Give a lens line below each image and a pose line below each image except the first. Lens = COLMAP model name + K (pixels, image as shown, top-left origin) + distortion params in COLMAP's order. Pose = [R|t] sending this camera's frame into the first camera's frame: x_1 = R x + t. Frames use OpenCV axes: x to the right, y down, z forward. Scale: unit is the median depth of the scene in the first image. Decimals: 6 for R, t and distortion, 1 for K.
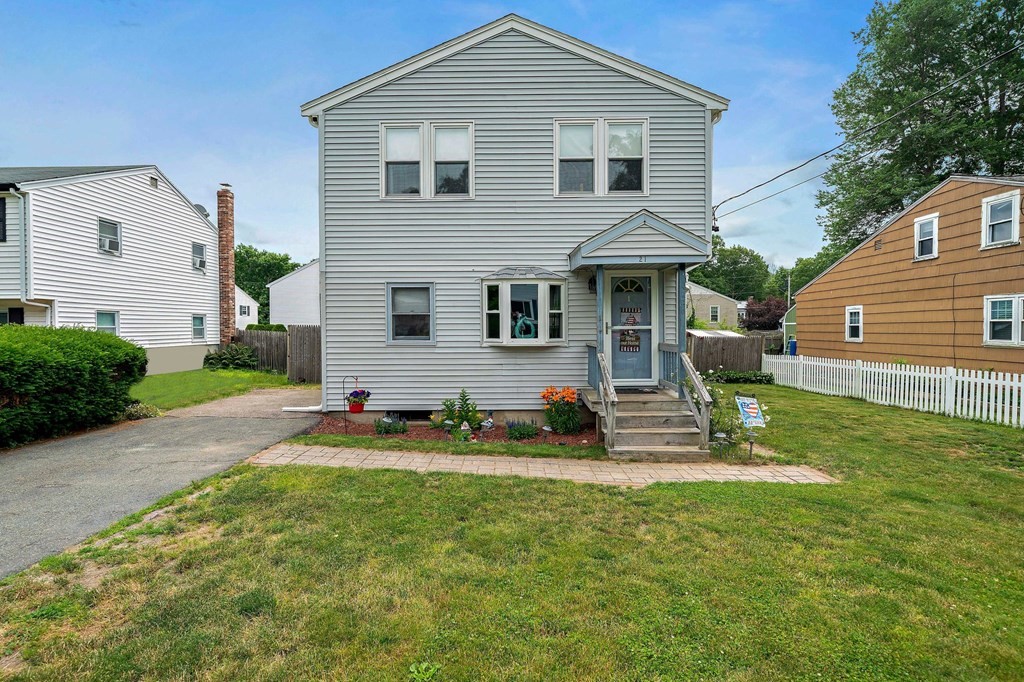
lens RADIAL K [[489.7, 0, 514.7], [0, 489.7, 339.7], [0, 0, 1]] dist [-0.001428, 0.000197]
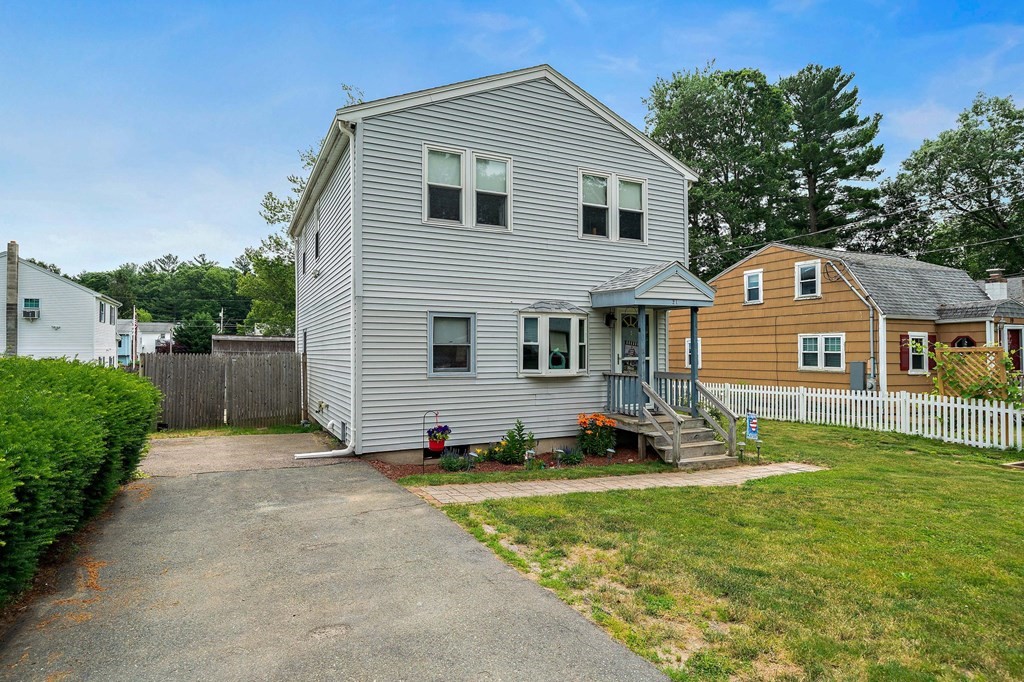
lens RADIAL K [[560.6, 0, 511.0], [0, 560.6, 345.4], [0, 0, 1]] dist [0.001387, -0.000870]
pose [[0.891015, 0.008977, 0.453885, -0.610223], [0.008322, 0.999313, -0.036103, -0.010713], [-0.453897, 0.035946, 0.890329, -0.029704]]
